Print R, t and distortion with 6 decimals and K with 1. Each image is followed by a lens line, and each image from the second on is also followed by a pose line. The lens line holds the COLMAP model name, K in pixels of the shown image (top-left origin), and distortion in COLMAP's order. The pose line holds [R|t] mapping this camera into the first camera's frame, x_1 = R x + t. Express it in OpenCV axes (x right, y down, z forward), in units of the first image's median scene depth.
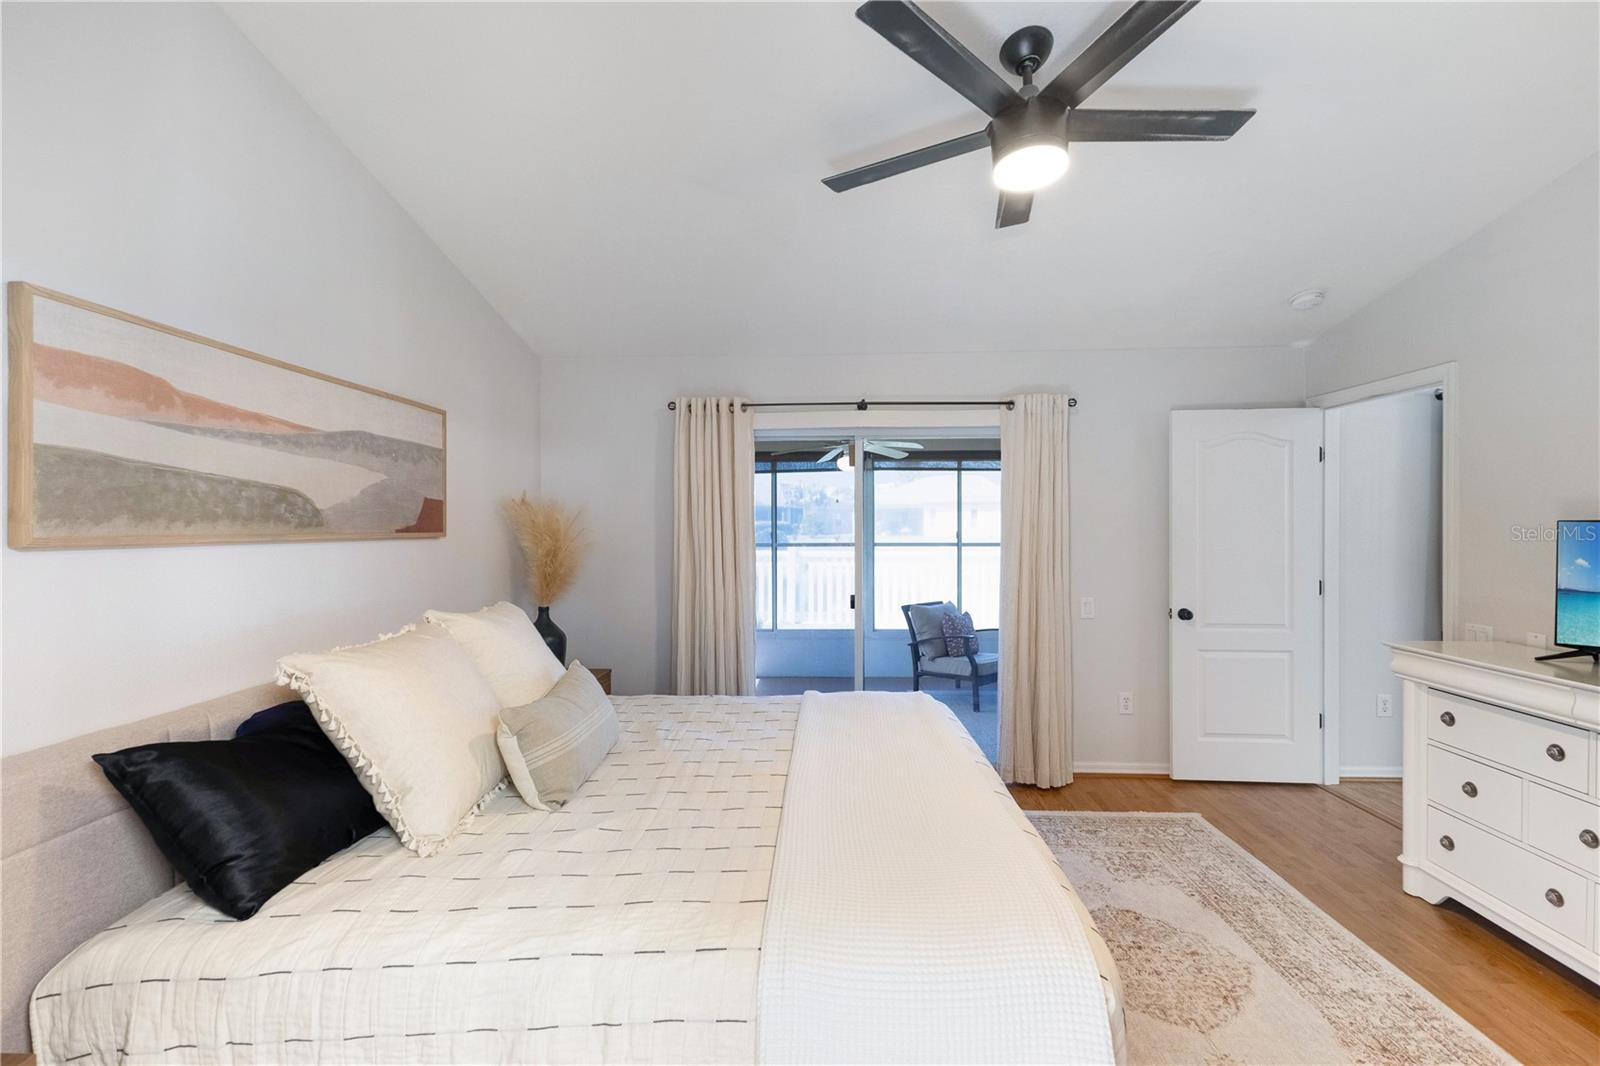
lens RADIAL K [[695.0, 0, 793.6], [0, 695.0, 529.7], [0, 0, 1]] dist [0.009726, -0.001992]
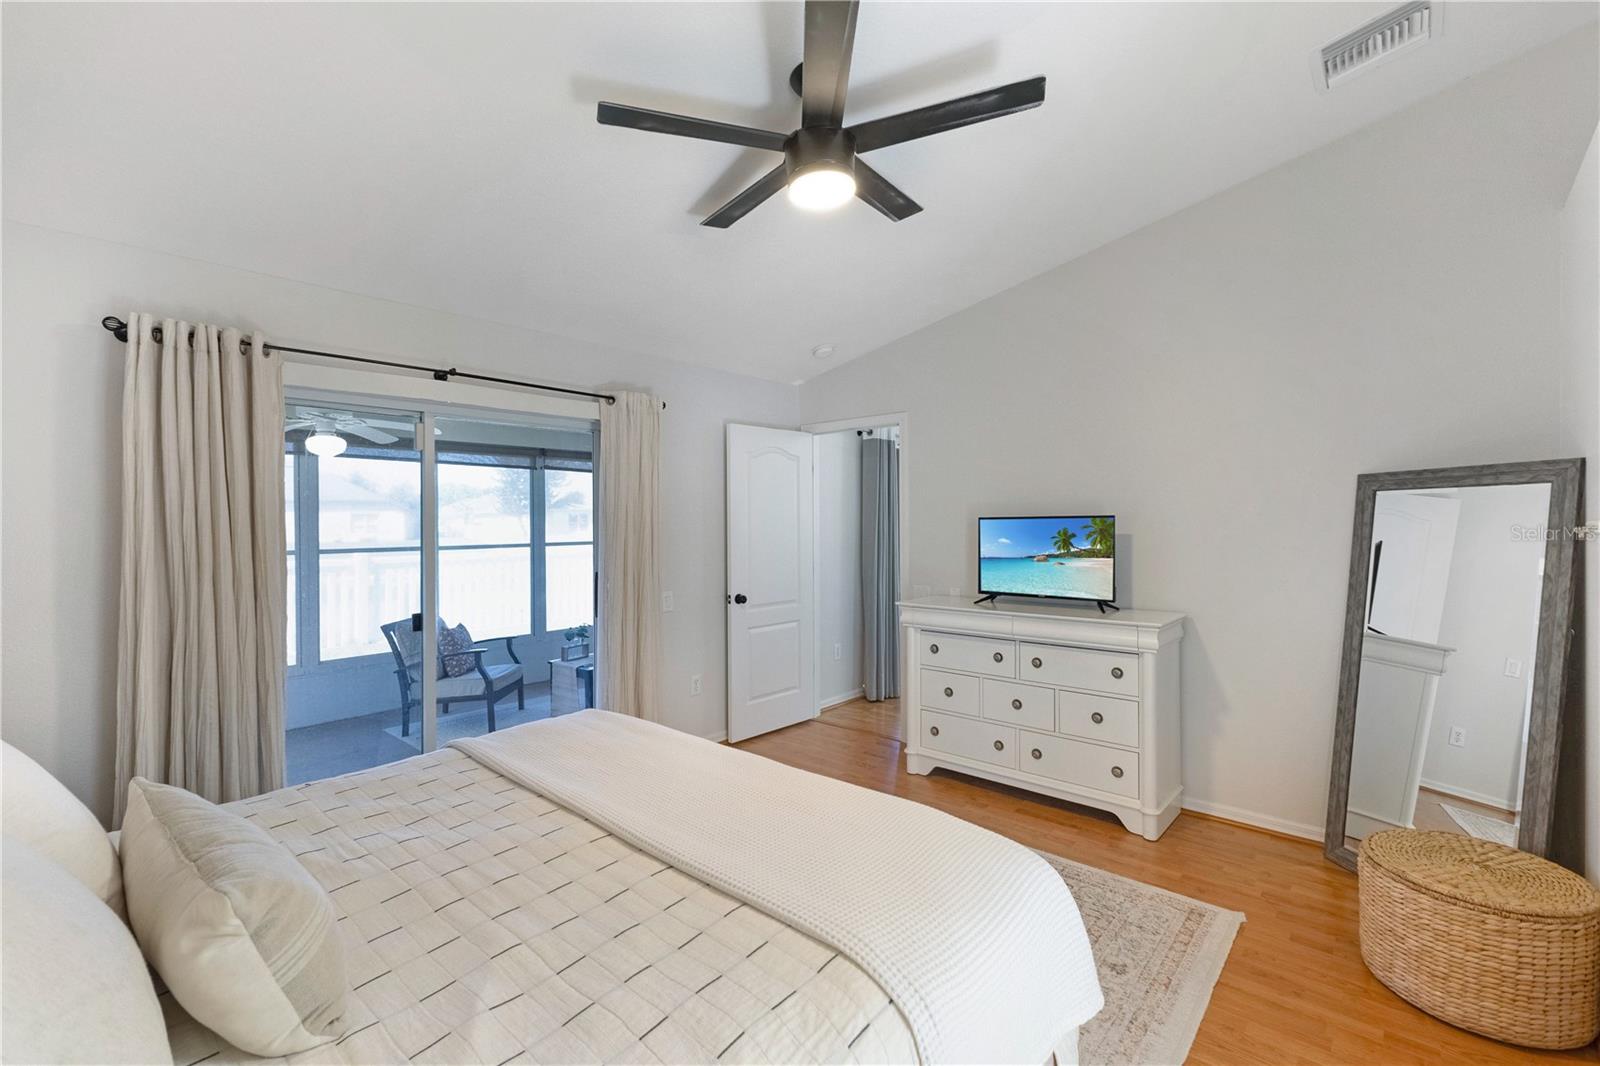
lens RADIAL K [[695.0, 0, 792.9], [0, 695.0, 528.0], [0, 0, 1]] dist [0.009726, -0.001992]
pose [[0.636754, -0.010411, 0.770997, -0.282630], [0.013898, 0.999901, 0.002024, 0.001678], [-0.770942, 0.009426, 0.636836, 0.190006]]
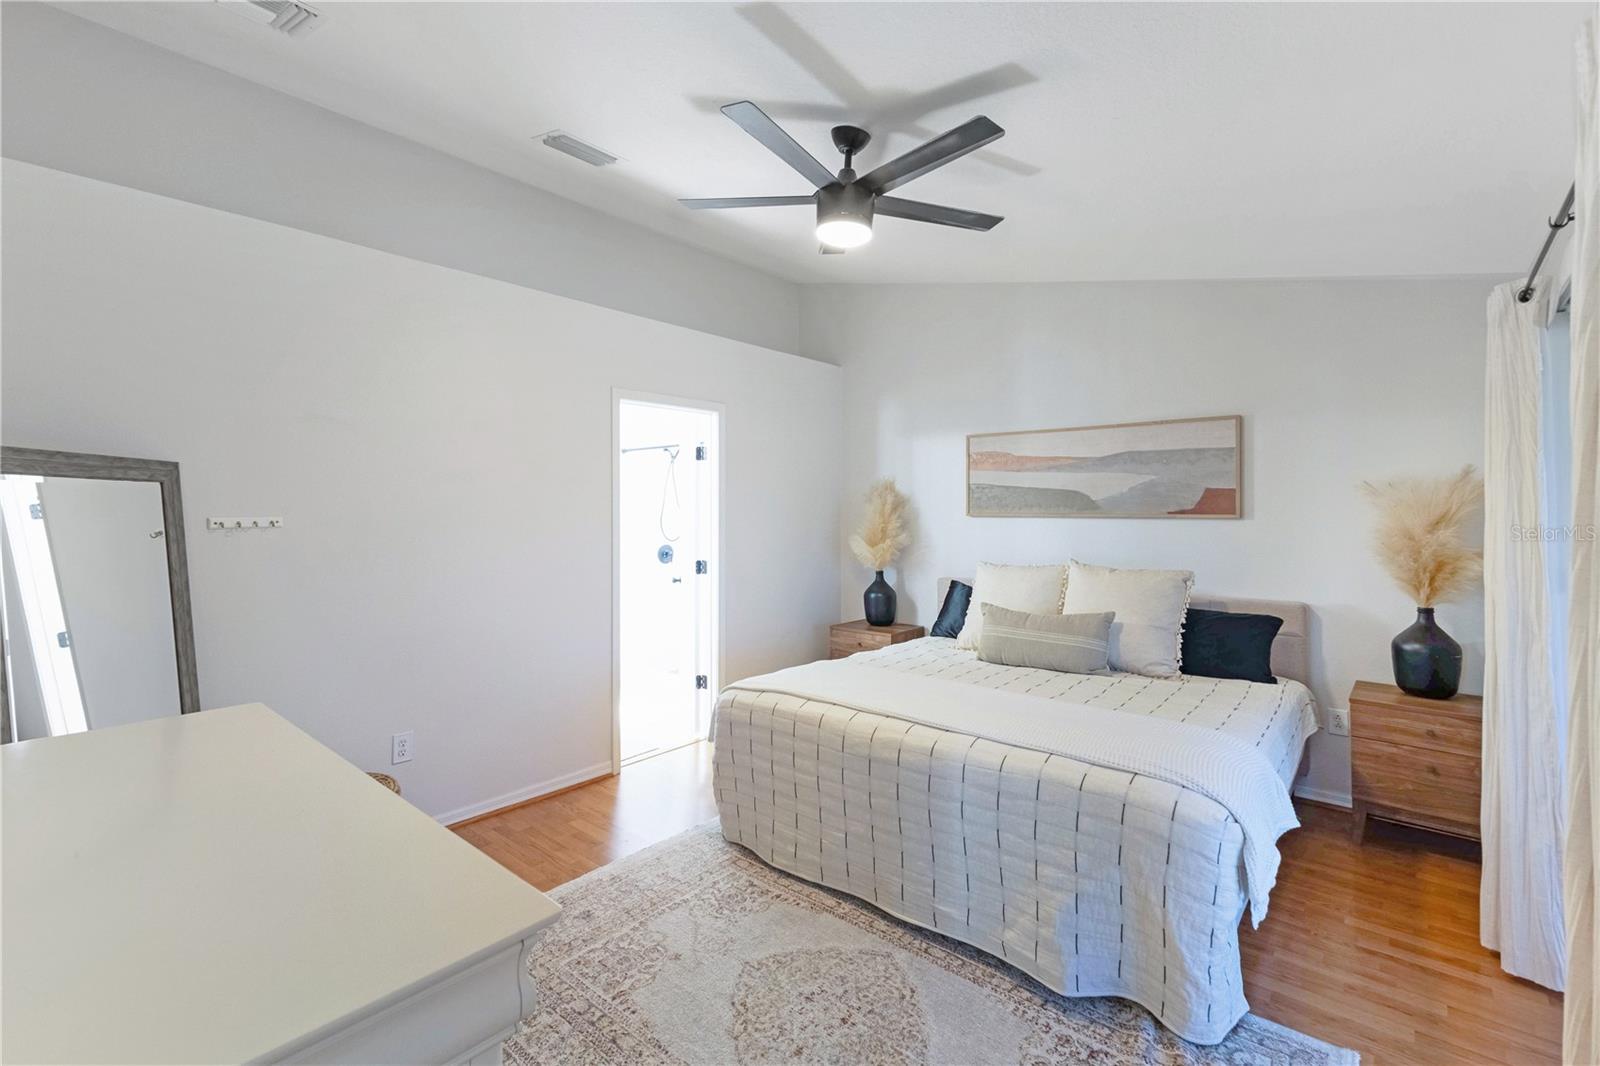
lens RADIAL K [[695.0, 0, 798.5], [0, 695.0, 519.3], [0, 0, 1]] dist [0.009726, -0.001992]
pose [[-0.631809, 0.012753, -0.775020, 0.727018], [-0.002673, 0.999823, 0.018632, -0.006958], [0.775120, 0.013843, -0.631663, 0.920610]]
